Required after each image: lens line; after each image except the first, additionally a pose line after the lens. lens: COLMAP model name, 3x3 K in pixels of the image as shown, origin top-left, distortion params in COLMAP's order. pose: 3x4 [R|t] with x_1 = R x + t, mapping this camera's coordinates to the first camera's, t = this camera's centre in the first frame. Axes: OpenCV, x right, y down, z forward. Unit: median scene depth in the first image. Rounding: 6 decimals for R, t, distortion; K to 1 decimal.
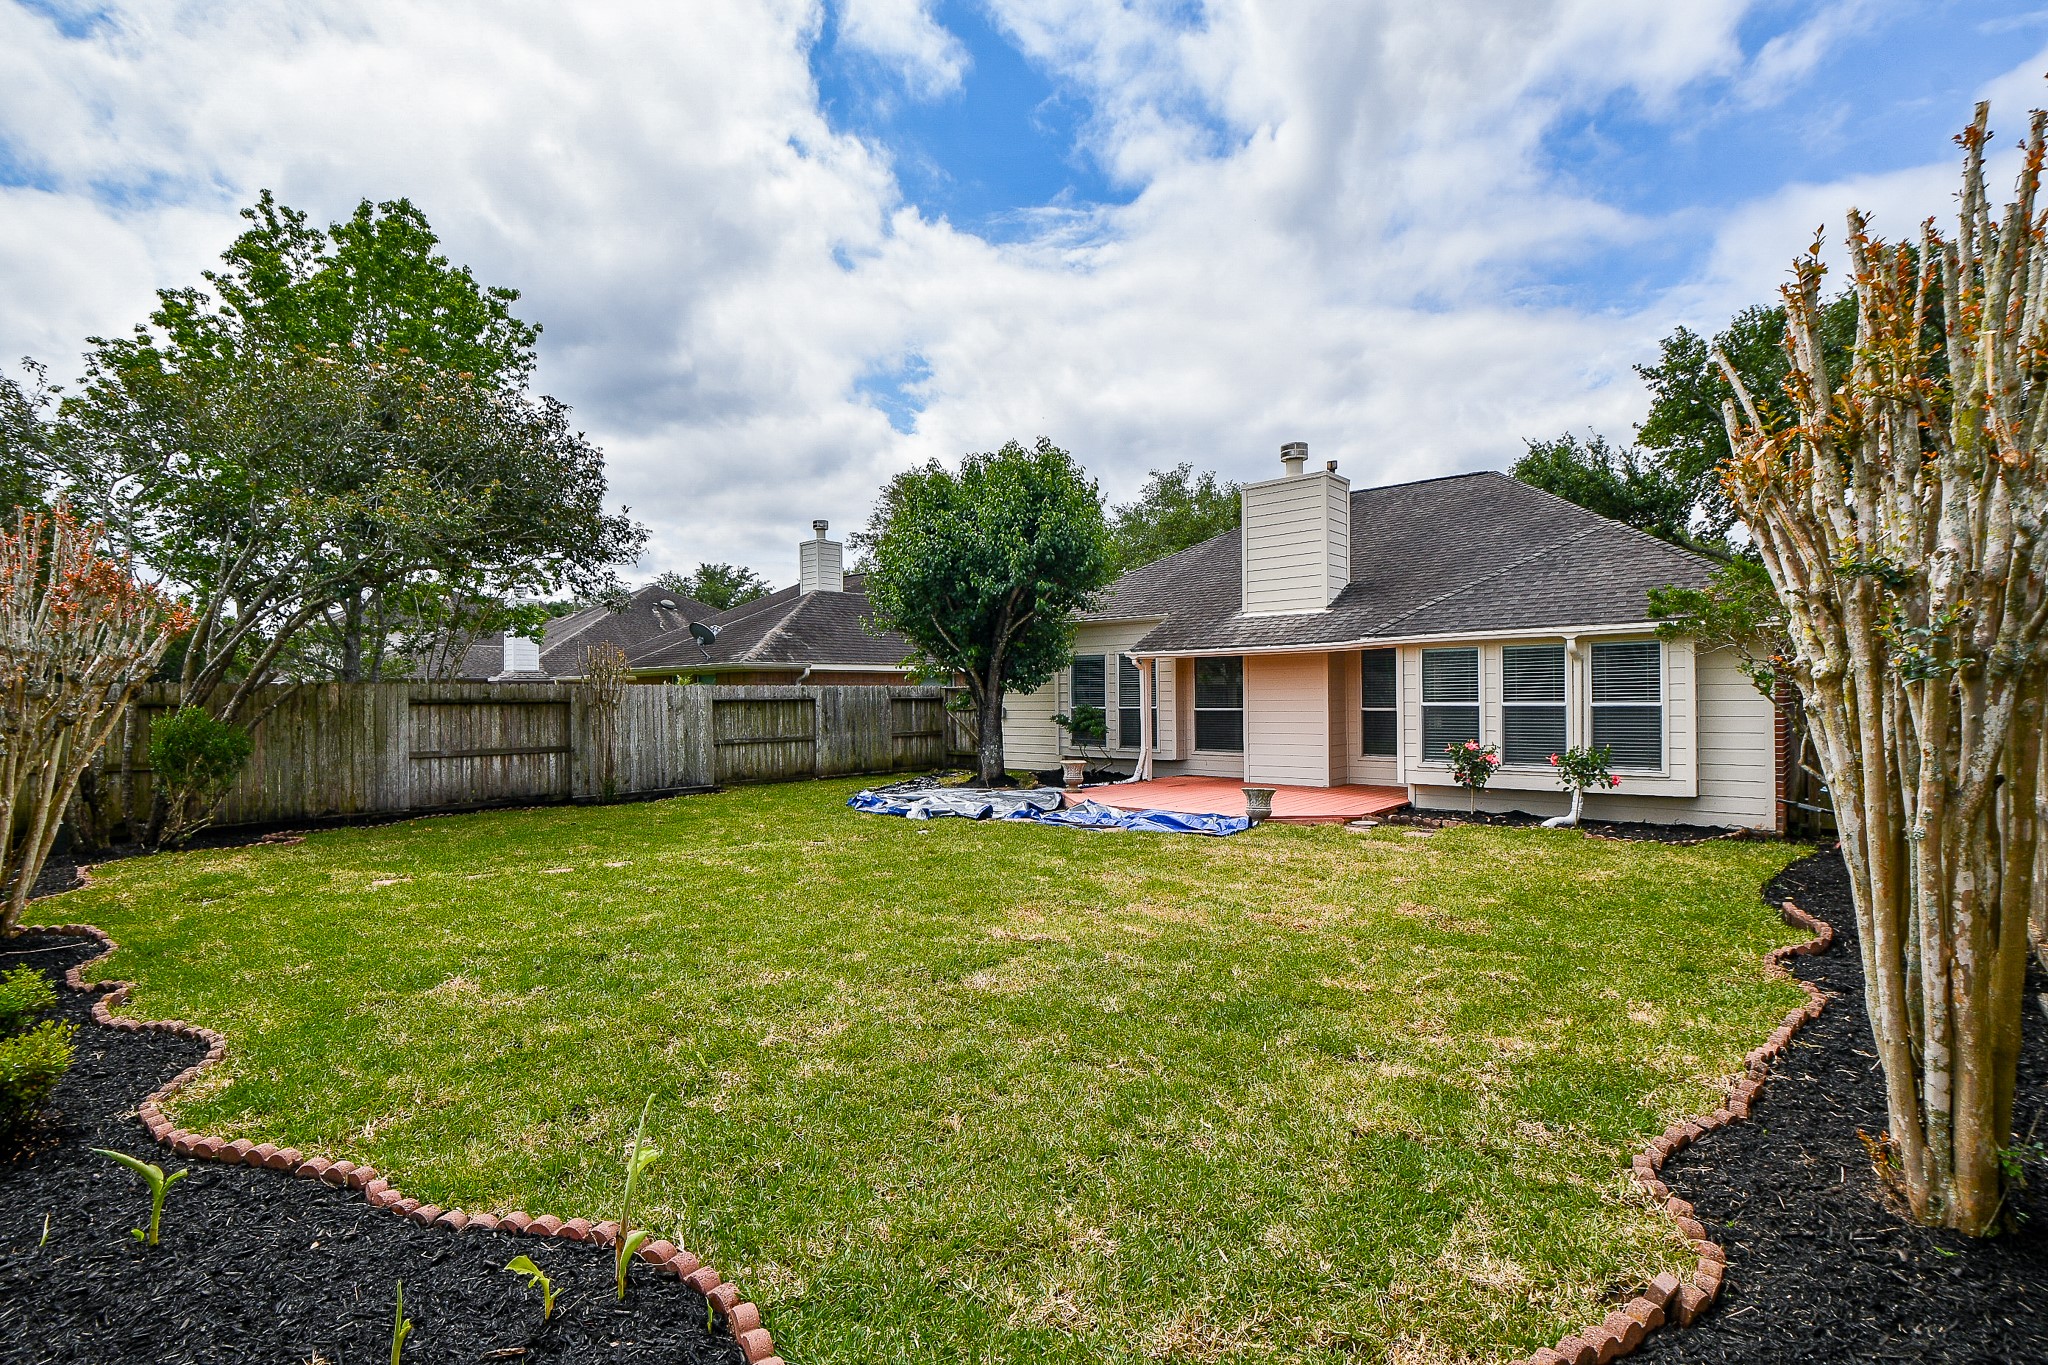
lens RADIAL K [[980.1, 0, 1027.1], [0, 980.1, 689.4], [0, 0, 1]] dist [-0.000504, -0.015974]
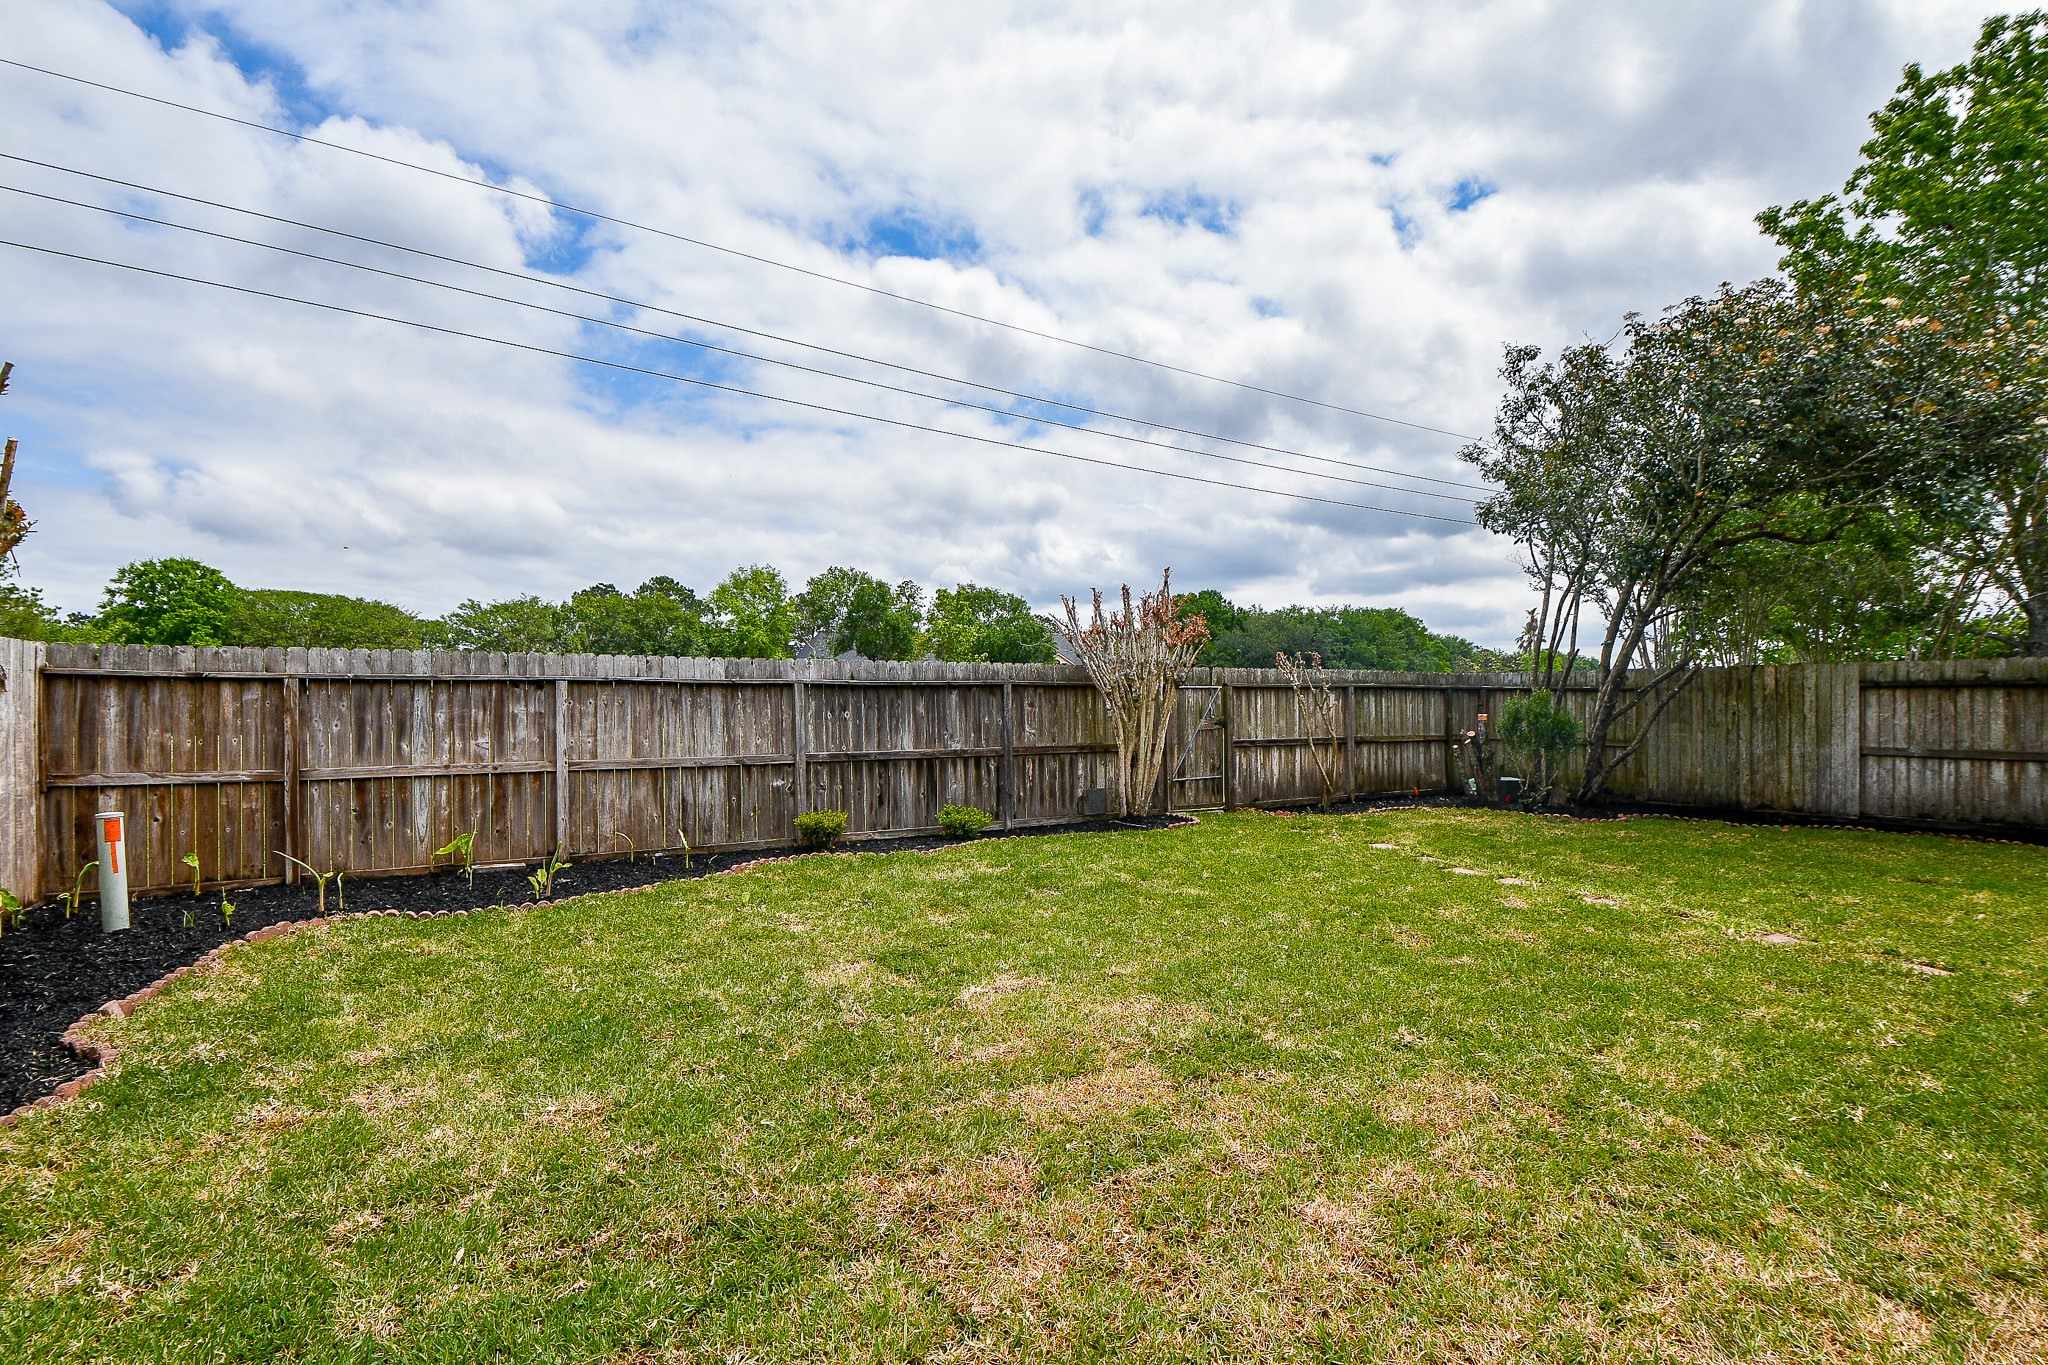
lens RADIAL K [[980.1, 0, 1036.6], [0, 980.1, 689.9], [0, 0, 1]] dist [-0.000504, -0.015974]
pose [[-0.249582, -0.000825, -0.968353, 0.325443], [0.010605, 0.999937, -0.003585, 0.013273], [0.968295, -0.011165, -0.249558, 0.557745]]
